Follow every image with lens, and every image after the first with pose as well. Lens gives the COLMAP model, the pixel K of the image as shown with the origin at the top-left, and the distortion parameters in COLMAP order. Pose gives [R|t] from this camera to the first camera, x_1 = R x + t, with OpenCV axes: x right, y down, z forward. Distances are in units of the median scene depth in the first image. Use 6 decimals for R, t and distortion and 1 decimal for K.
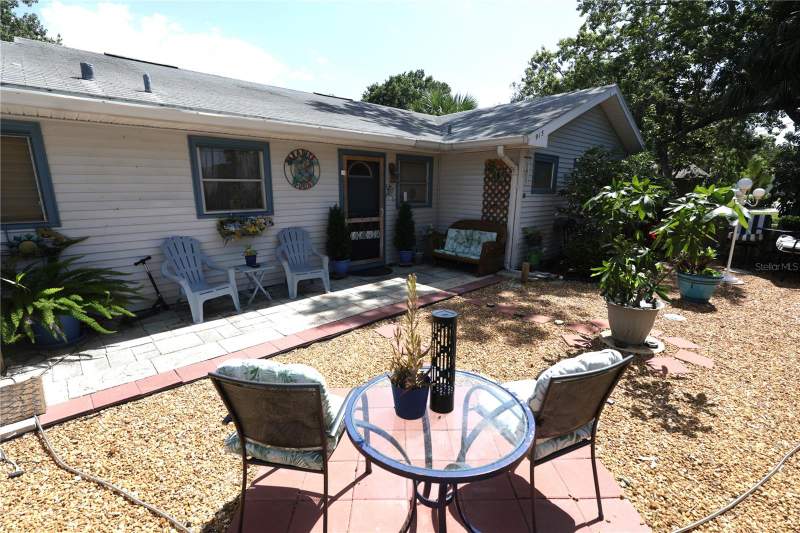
lens RADIAL K [[370.8, 0, 400.0], [0, 370.8, 266.5], [0, 0, 1]] dist [0.000154, -0.000237]
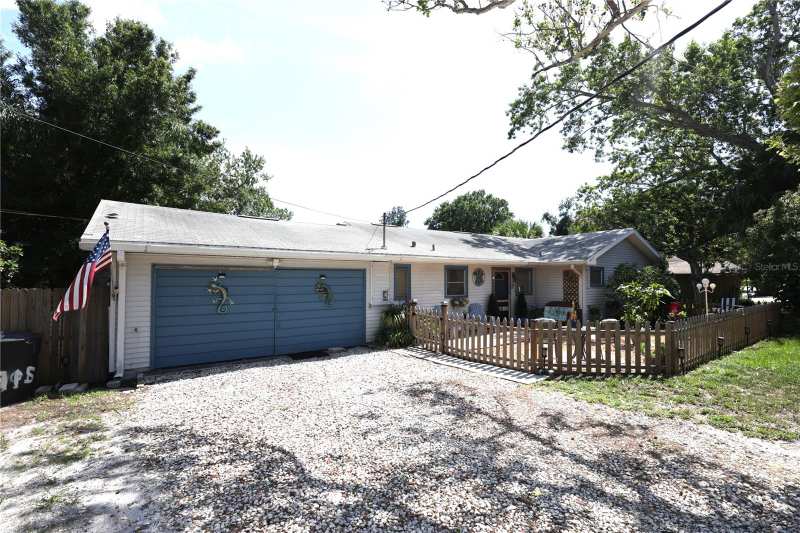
lens RADIAL K [[370.8, 0, 400.0], [0, 370.8, 266.5], [0, 0, 1]] dist [0.000154, -0.000237]
pose [[0.991516, -0.015351, -0.129073, -0.375353], [-0.017429, 0.968333, -0.249054, 0.195423], [0.128808, 0.249190, 0.959850, -0.997412]]
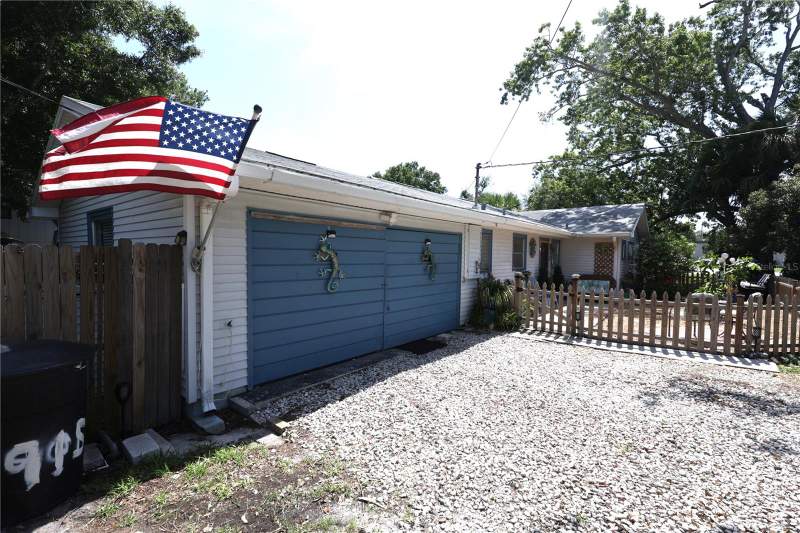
lens RADIAL K [[369.1, 0, 400.0], [0, 369.1, 266.5], [0, 0, 1]] dist [-0.001380, -0.000247]
pose [[0.989365, -0.000736, 0.145449, -1.063875], [0.027076, 0.983441, -0.179196, 0.143968], [-0.142909, 0.181228, 0.973002, -0.672077]]
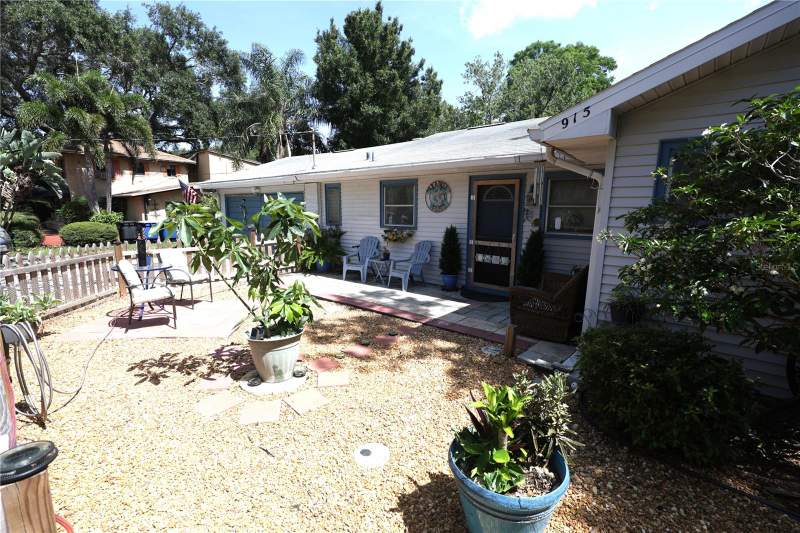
lens RADIAL K [[370.8, 0, 400.0], [0, 370.8, 266.5], [0, 0, 1]] dist [0.000154, -0.000237]
pose [[0.099346, 0.143152, -0.984702, 0.855118], [-0.224888, 0.967223, 0.117922, -0.128774], [0.969307, 0.209732, 0.128283, 0.651652]]
